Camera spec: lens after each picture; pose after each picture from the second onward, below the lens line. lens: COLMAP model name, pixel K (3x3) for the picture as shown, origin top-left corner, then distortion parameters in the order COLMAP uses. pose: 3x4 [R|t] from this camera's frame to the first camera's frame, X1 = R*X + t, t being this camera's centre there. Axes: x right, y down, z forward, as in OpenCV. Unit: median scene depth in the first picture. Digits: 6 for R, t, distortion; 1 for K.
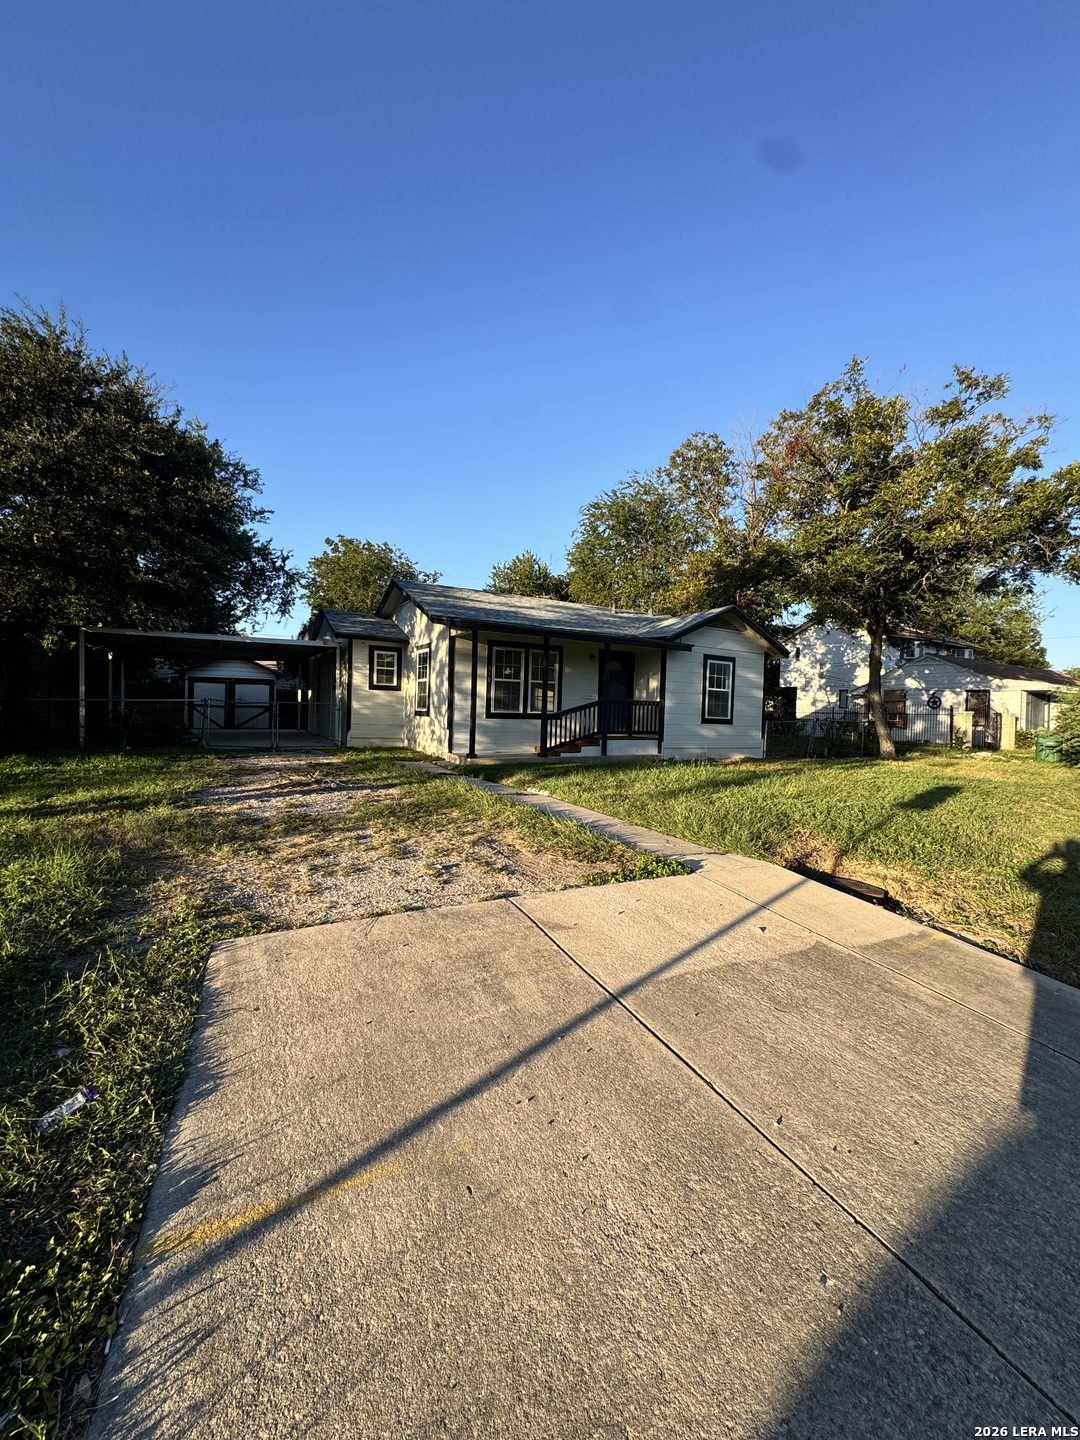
lens RADIAL K [[575.8, 0, 539.4], [0, 575.8, 726.9], [0, 0, 1]] dist [-0.014991, -0.000089]
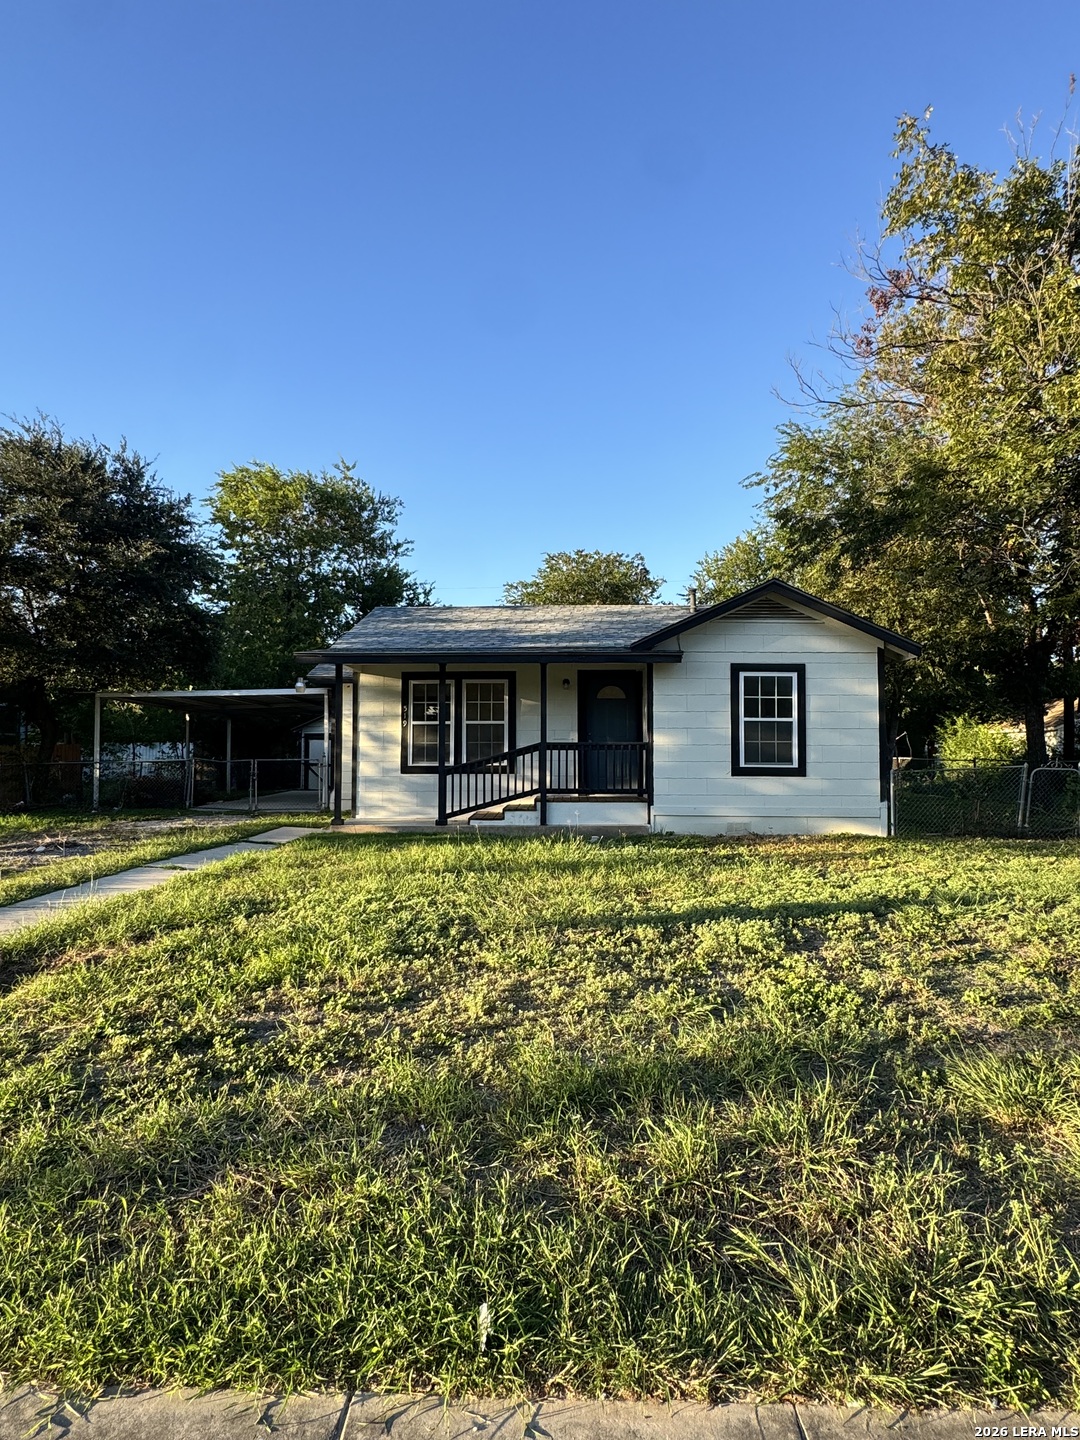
lens RADIAL K [[790.7, 0, 540.3], [0, 790.7, 717.7], [0, 0, 1]] dist [-0.002759, -0.000085]
pose [[0.844315, -0.054213, -0.533097, 0.566583], [0.005413, 0.995681, -0.092683, 0.009190], [0.535819, 0.075368, 0.840962, 0.179811]]
